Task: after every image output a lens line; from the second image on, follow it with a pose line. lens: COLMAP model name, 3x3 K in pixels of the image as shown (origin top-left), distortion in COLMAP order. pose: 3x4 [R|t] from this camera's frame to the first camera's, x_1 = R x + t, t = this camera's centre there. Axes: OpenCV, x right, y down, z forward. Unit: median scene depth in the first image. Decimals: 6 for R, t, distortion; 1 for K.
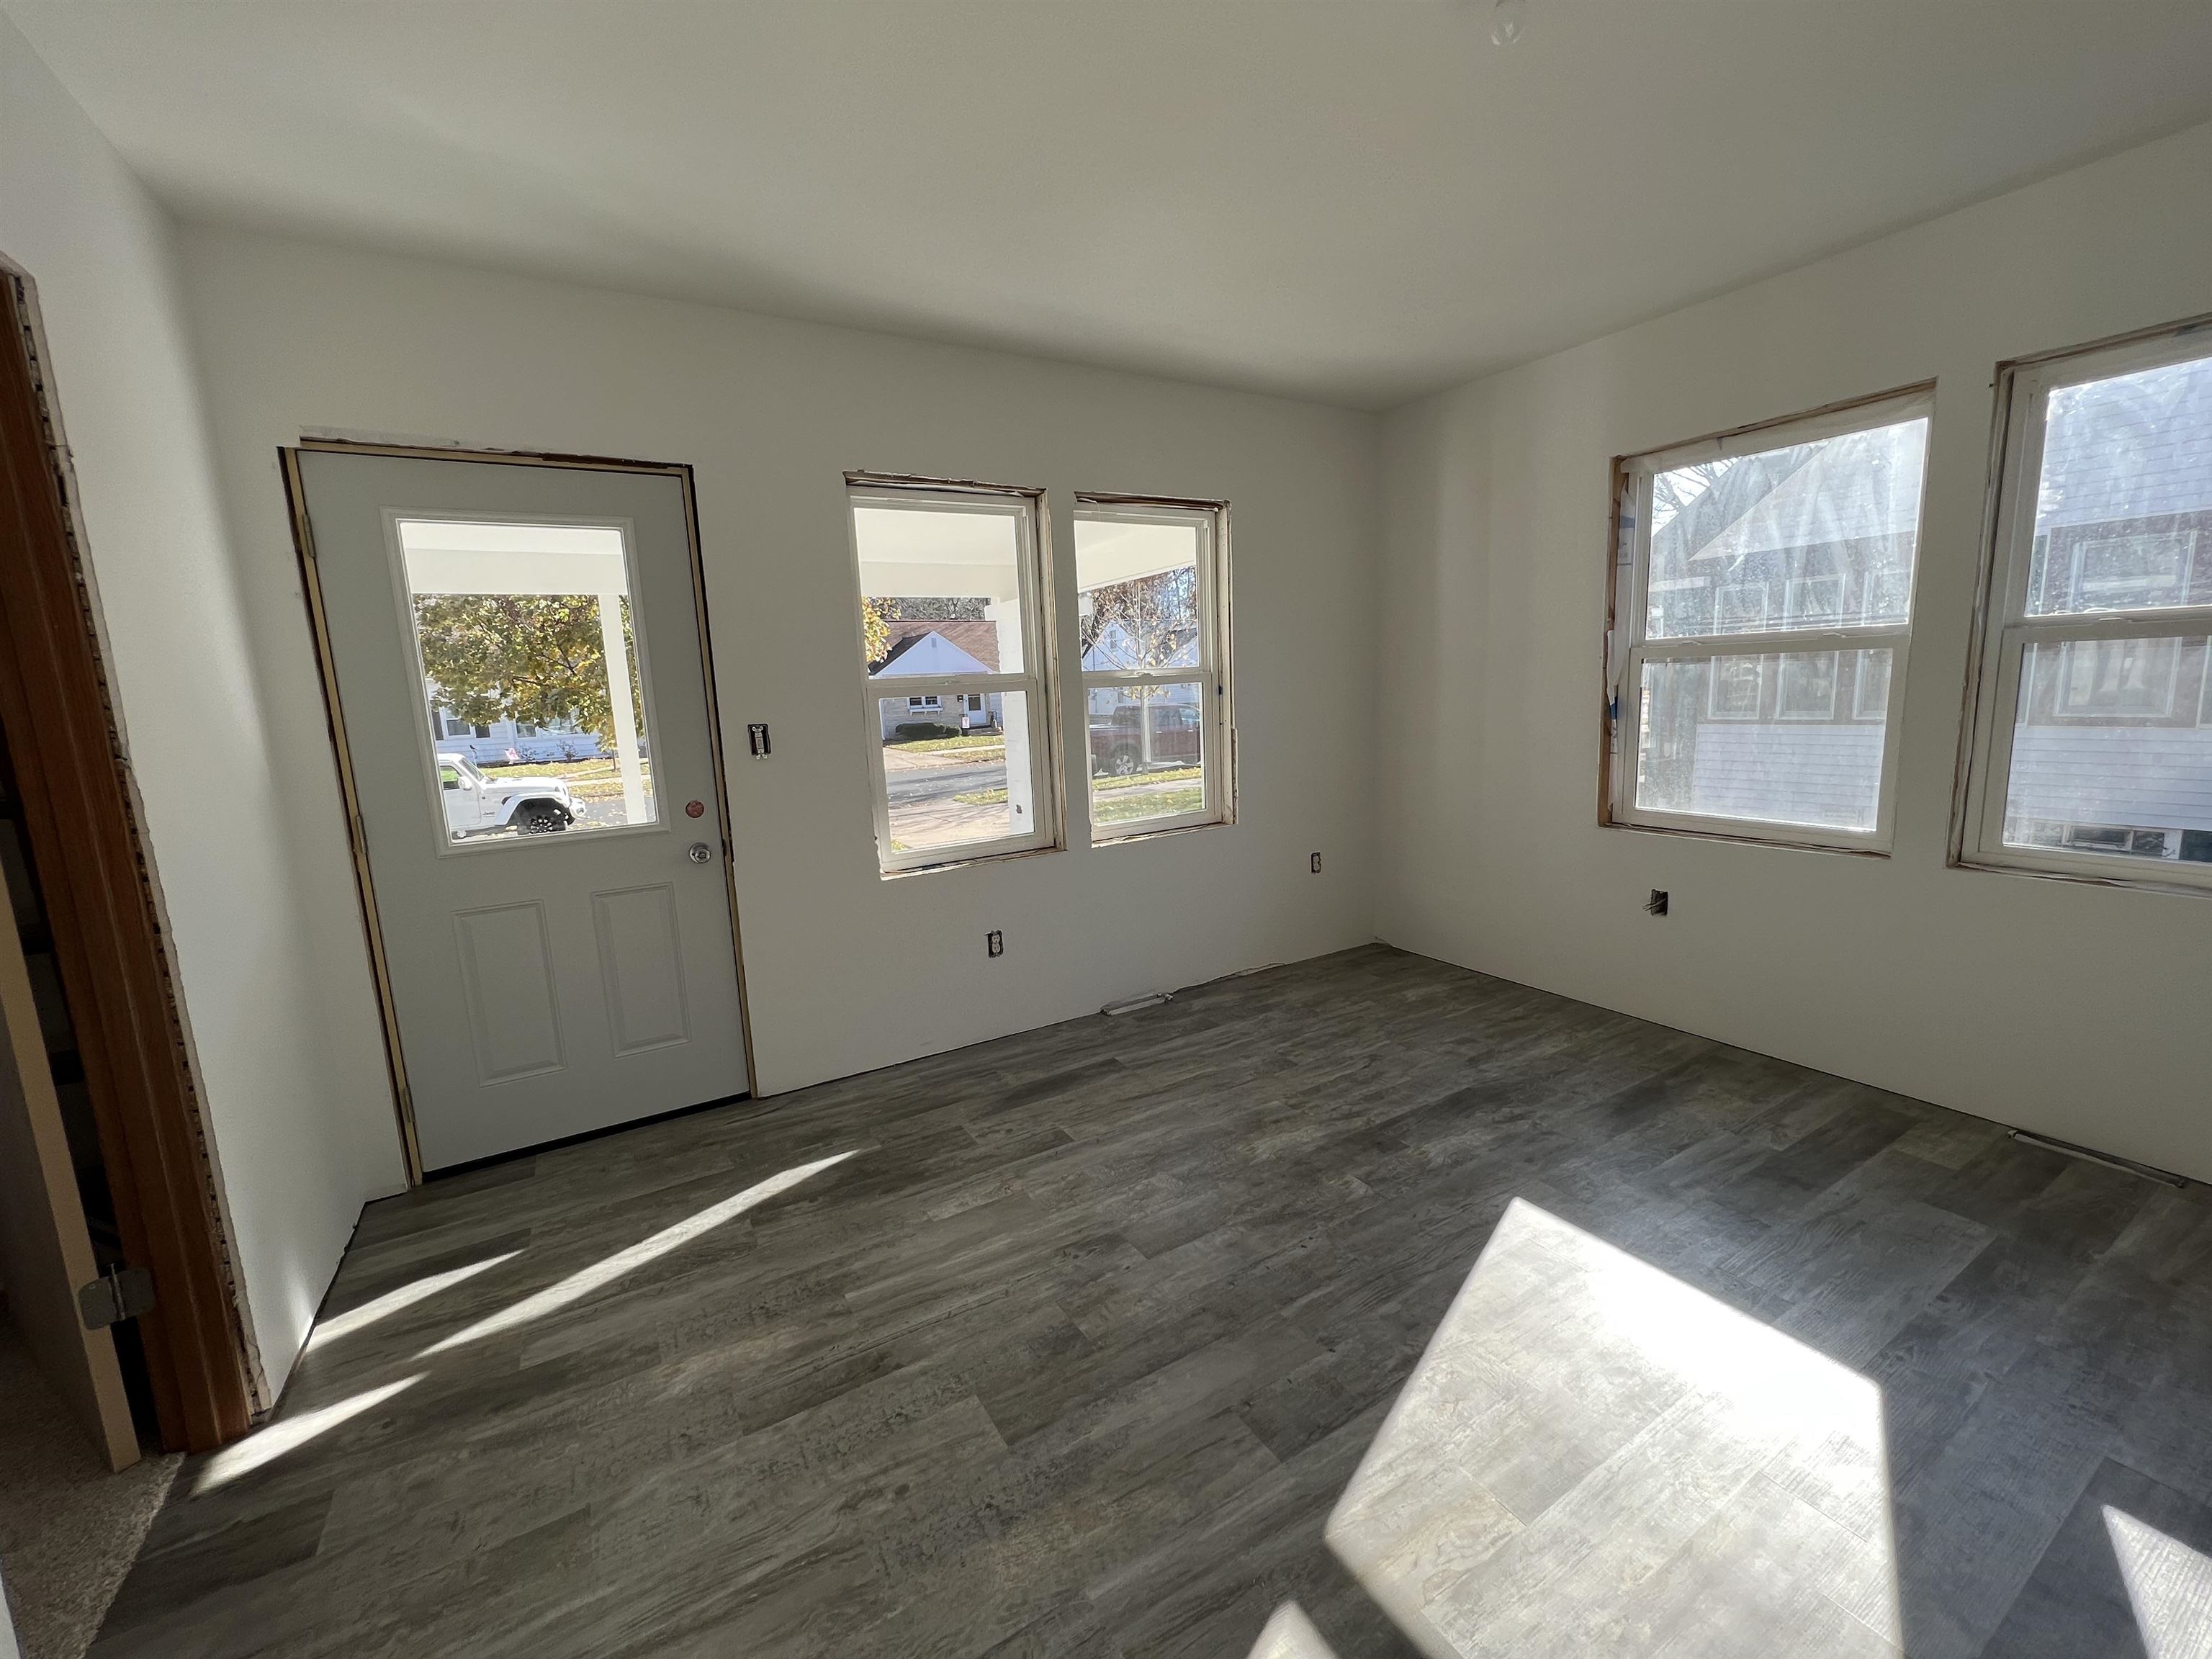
lens RADIAL K [[891.6, 0, 1100.2], [0, 891.6, 825.5], [0, 0, 1]] dist [-0.002026, 0.000643]
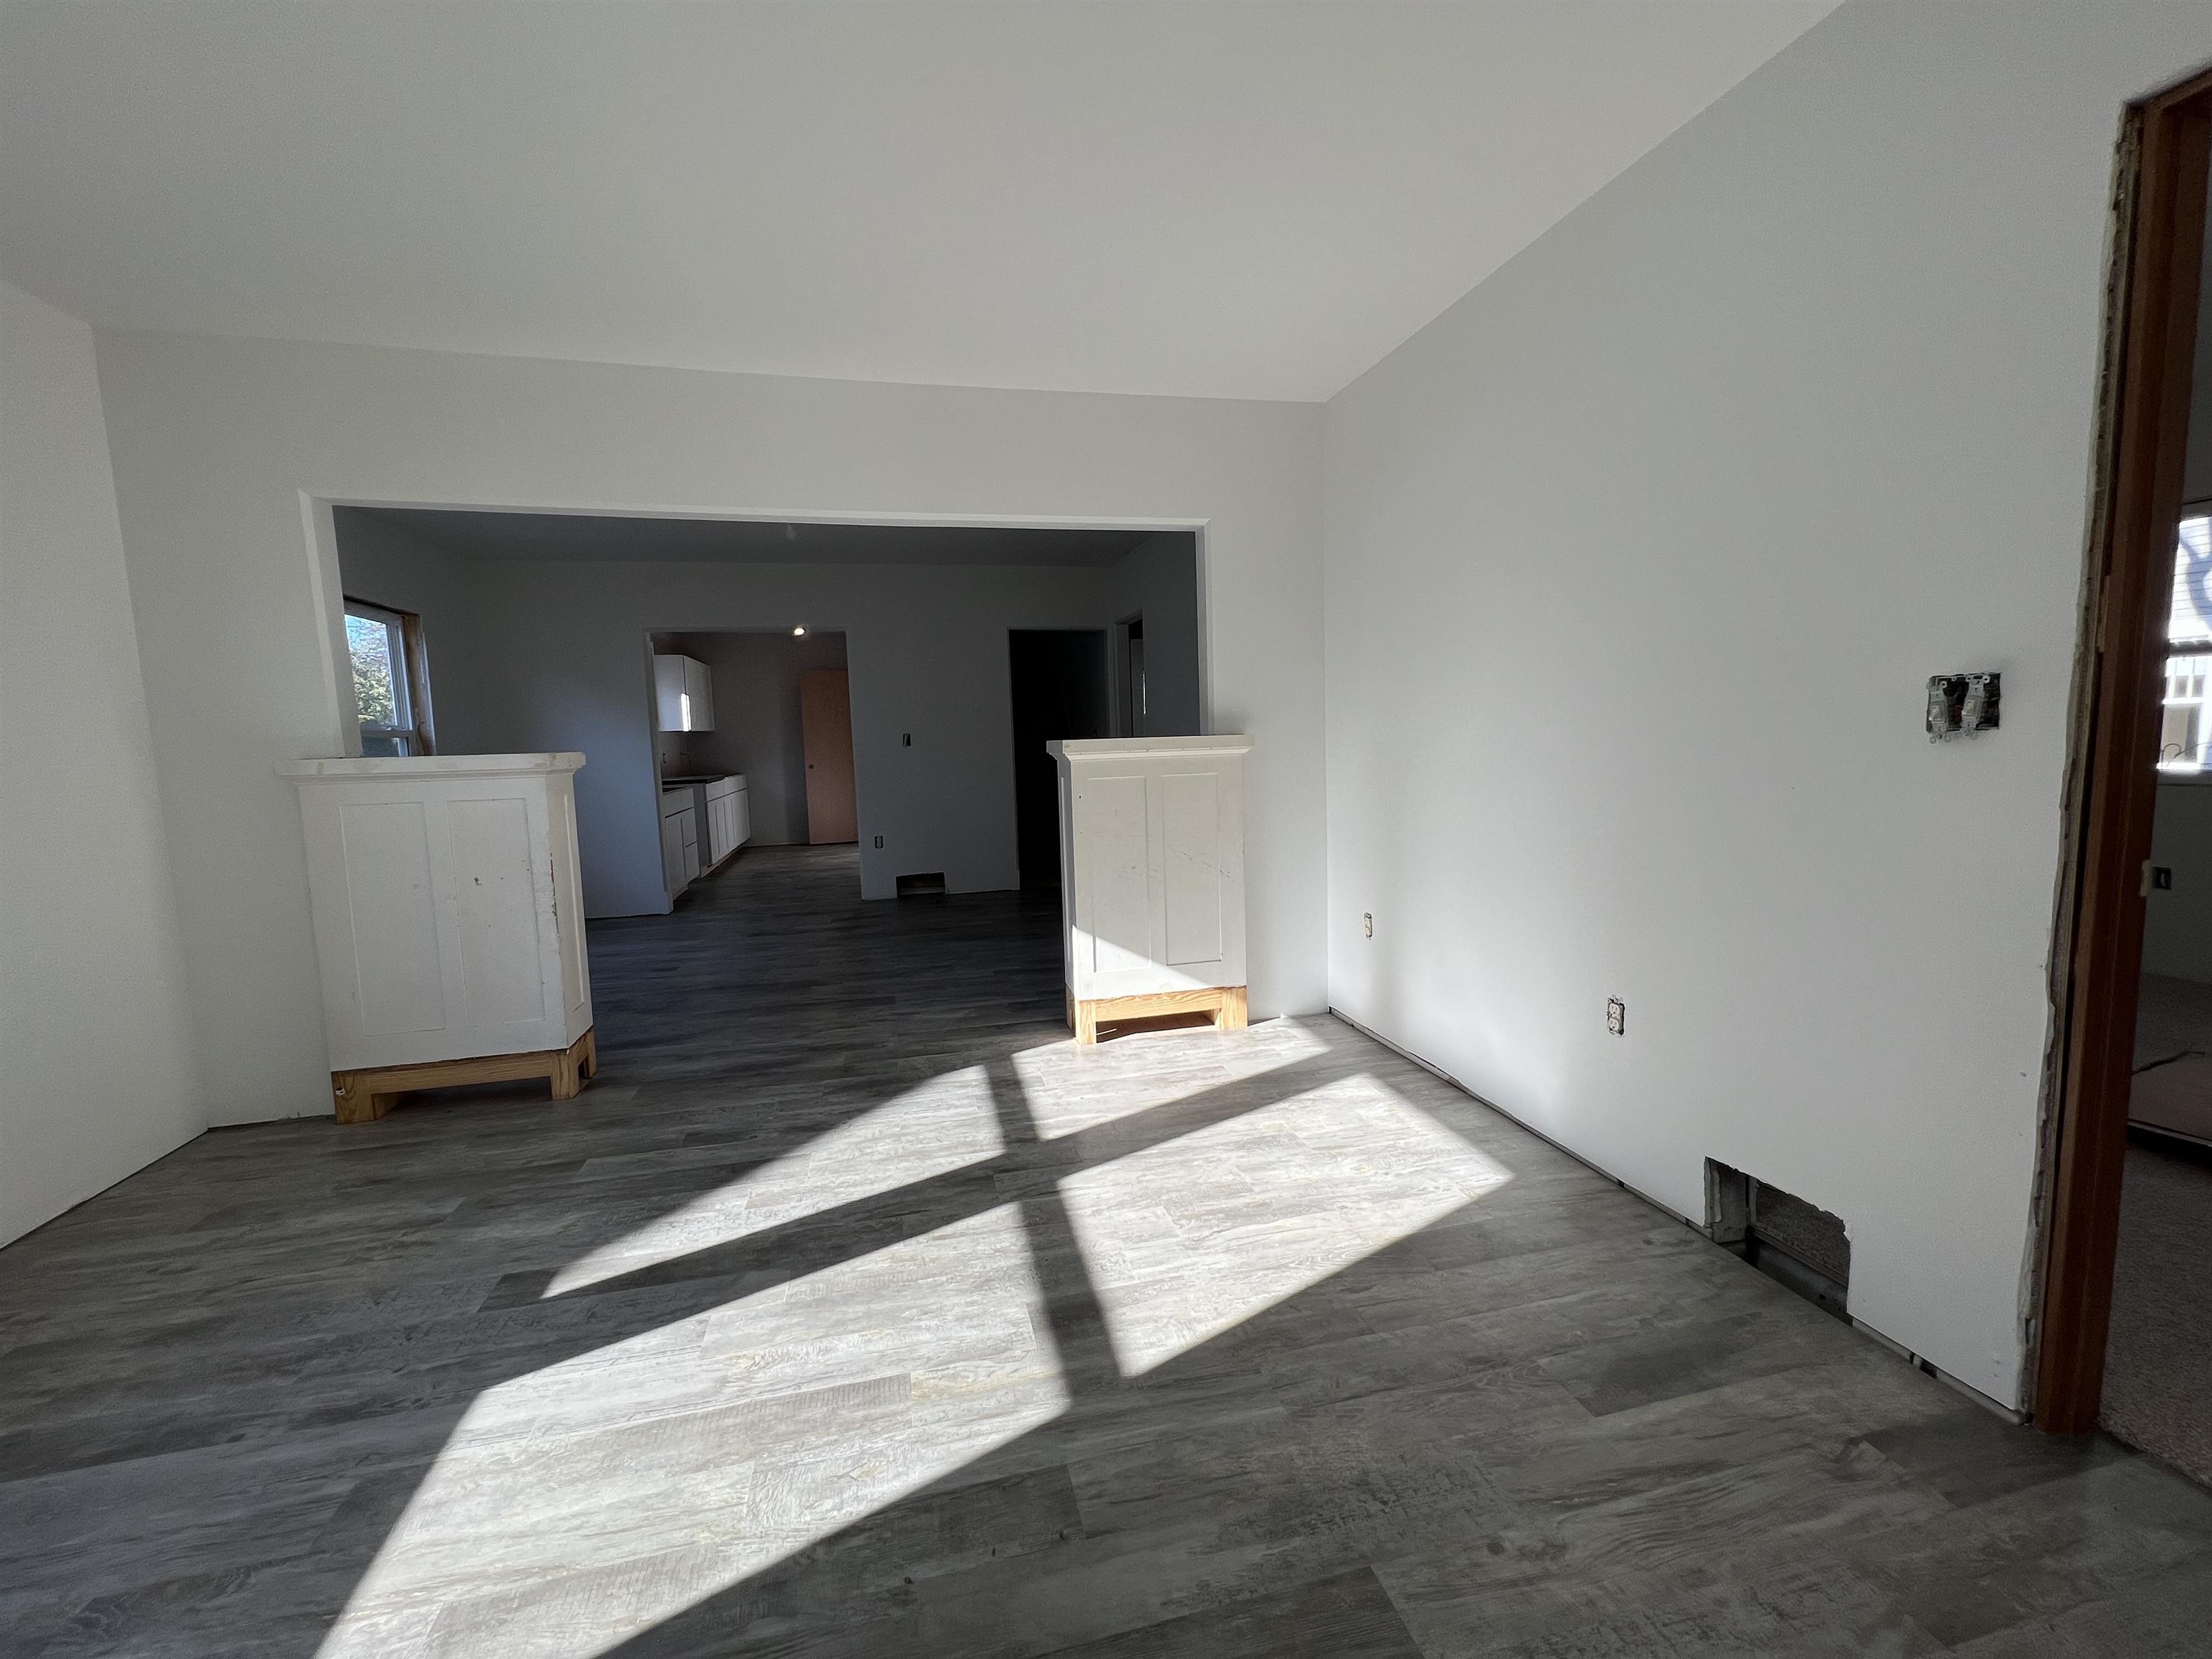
lens RADIAL K [[891.6, 0, 1098.8], [0, 891.6, 825.0], [0, 0, 1]] dist [-0.002026, 0.000643]
pose [[-0.952507, 0.042672, 0.301512, -0.103071], [0.118553, 0.963980, 0.238094, -0.118619], [-0.280492, 0.262531, -0.923256, 1.196768]]
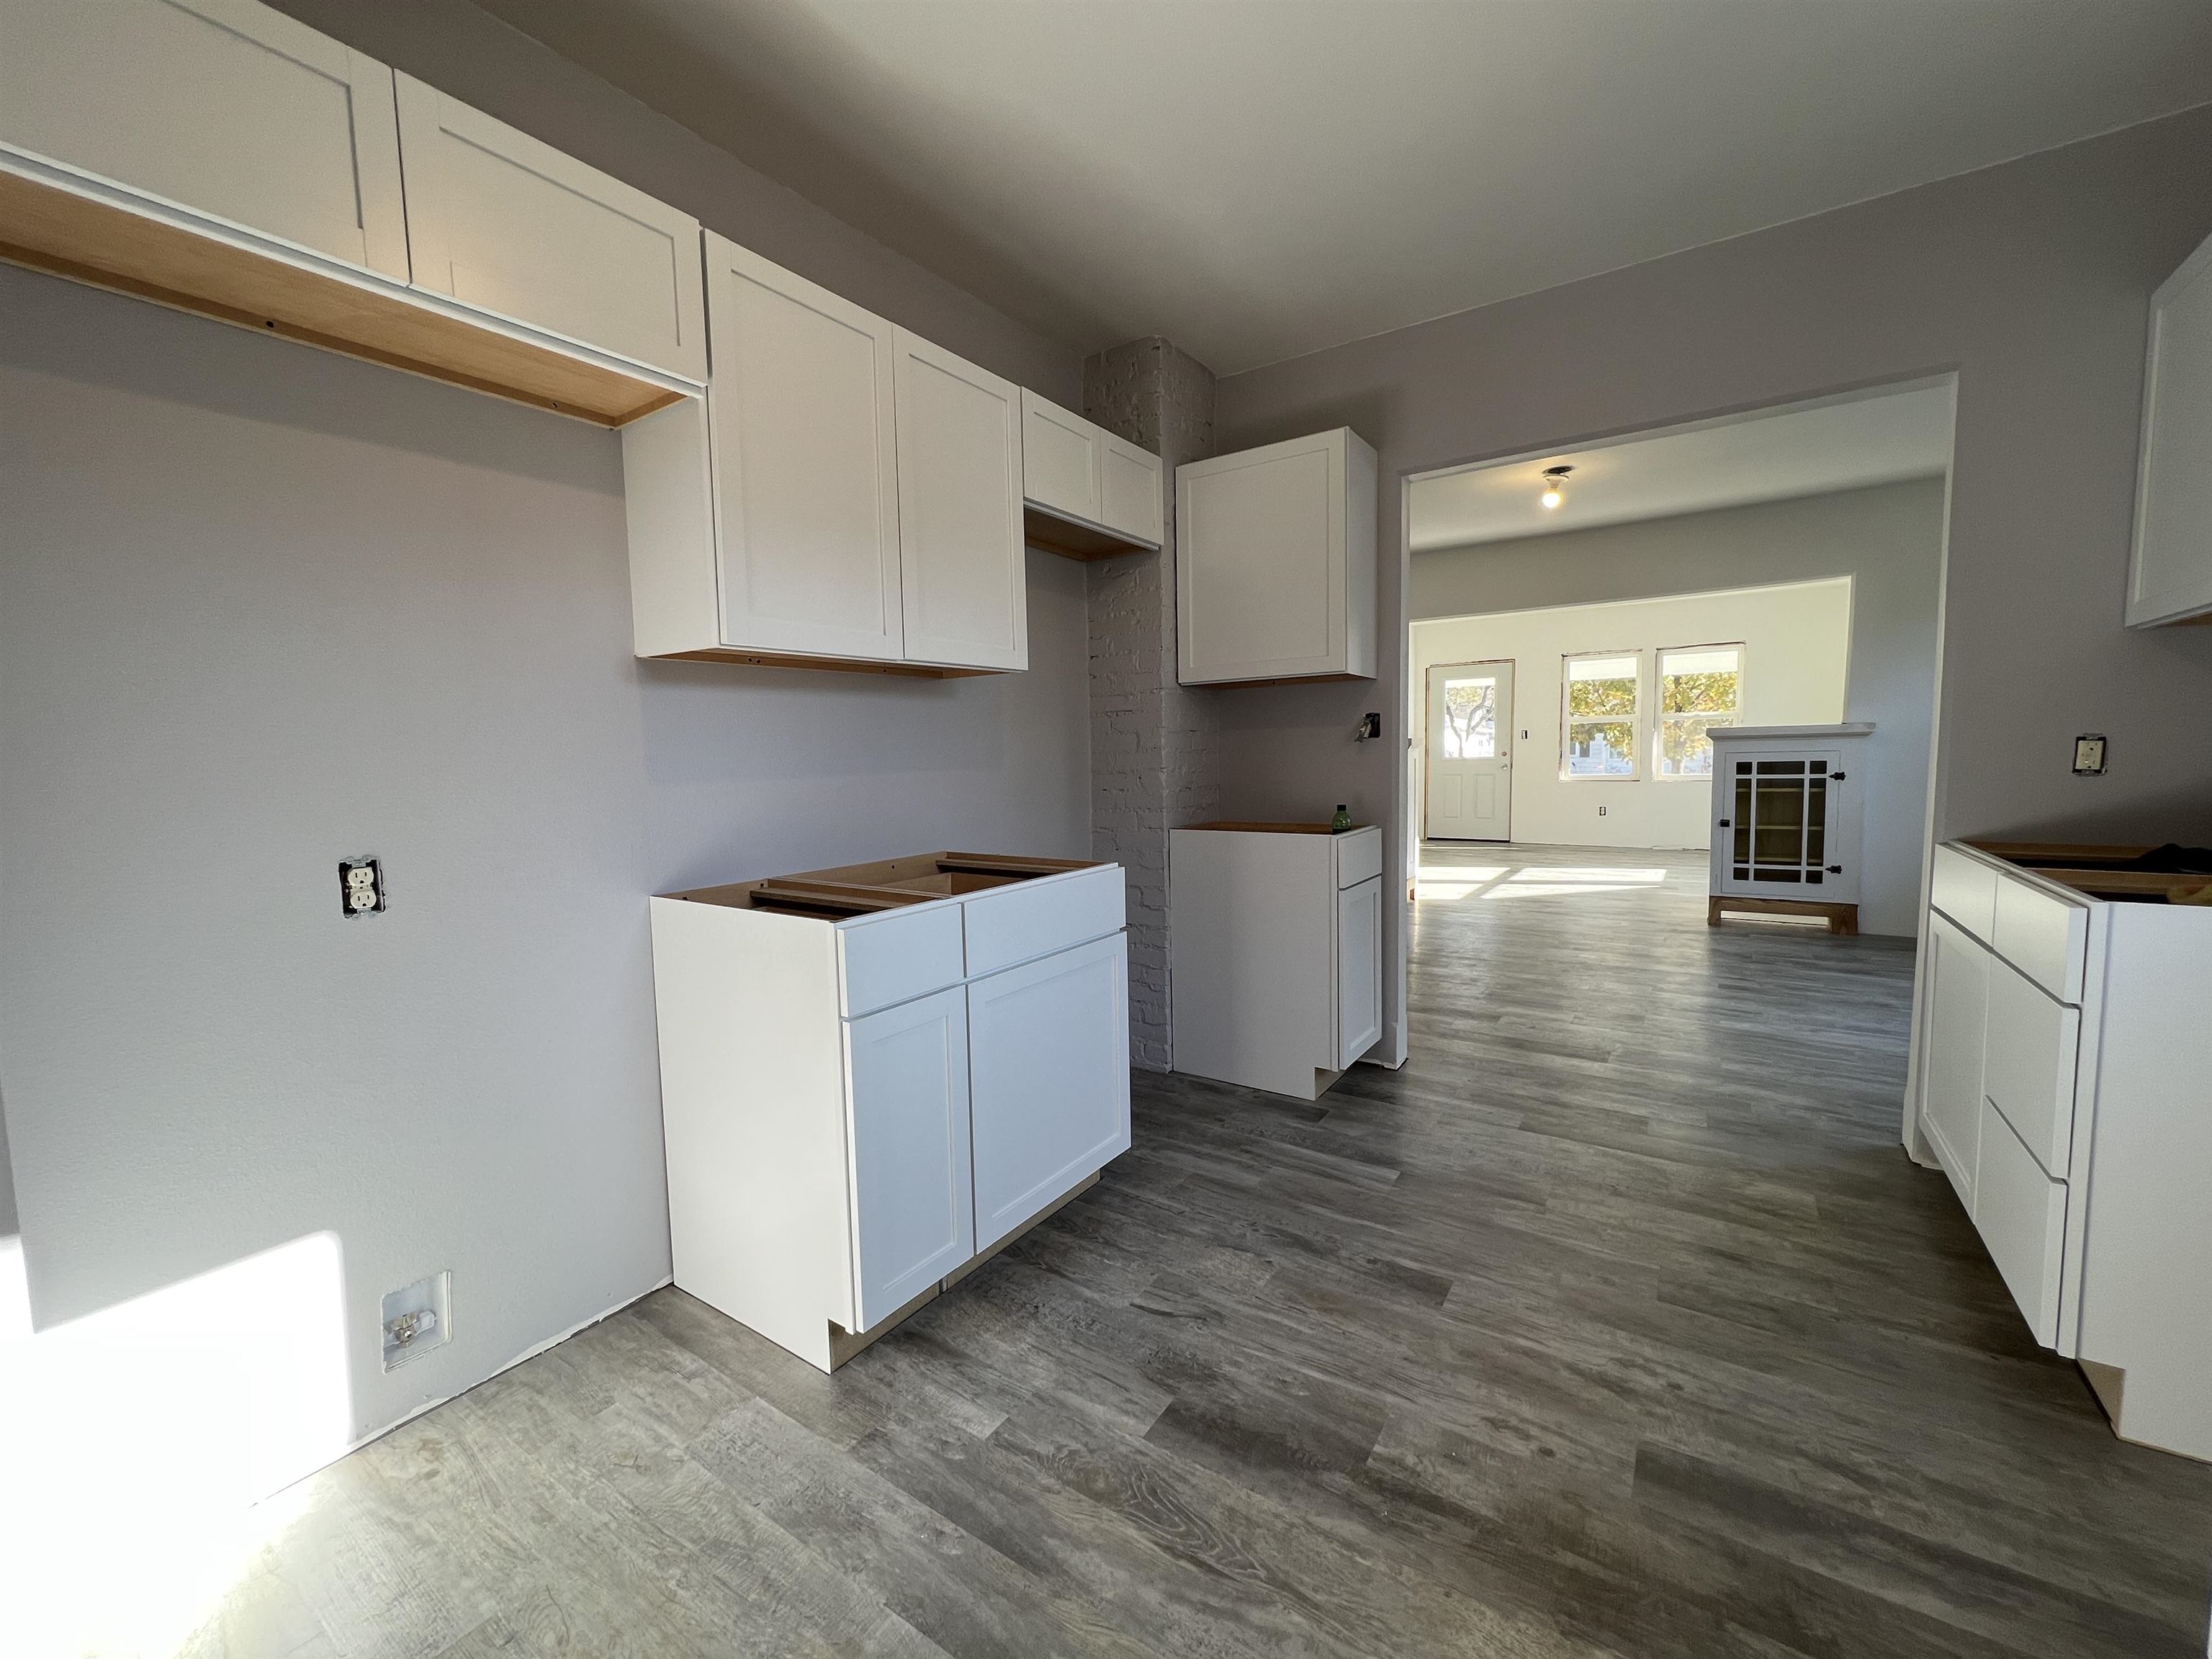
lens RADIAL K [[891.6, 0, 1098.5], [0, 891.6, 824.9], [0, 0, 1]] dist [-0.002026, 0.000643]
pose [[0.420180, 0.108622, -0.900916, 2.711774], [-0.139116, 0.988784, 0.054333, 0.381644], [0.896714, 0.102503, 0.430578, -2.513035]]
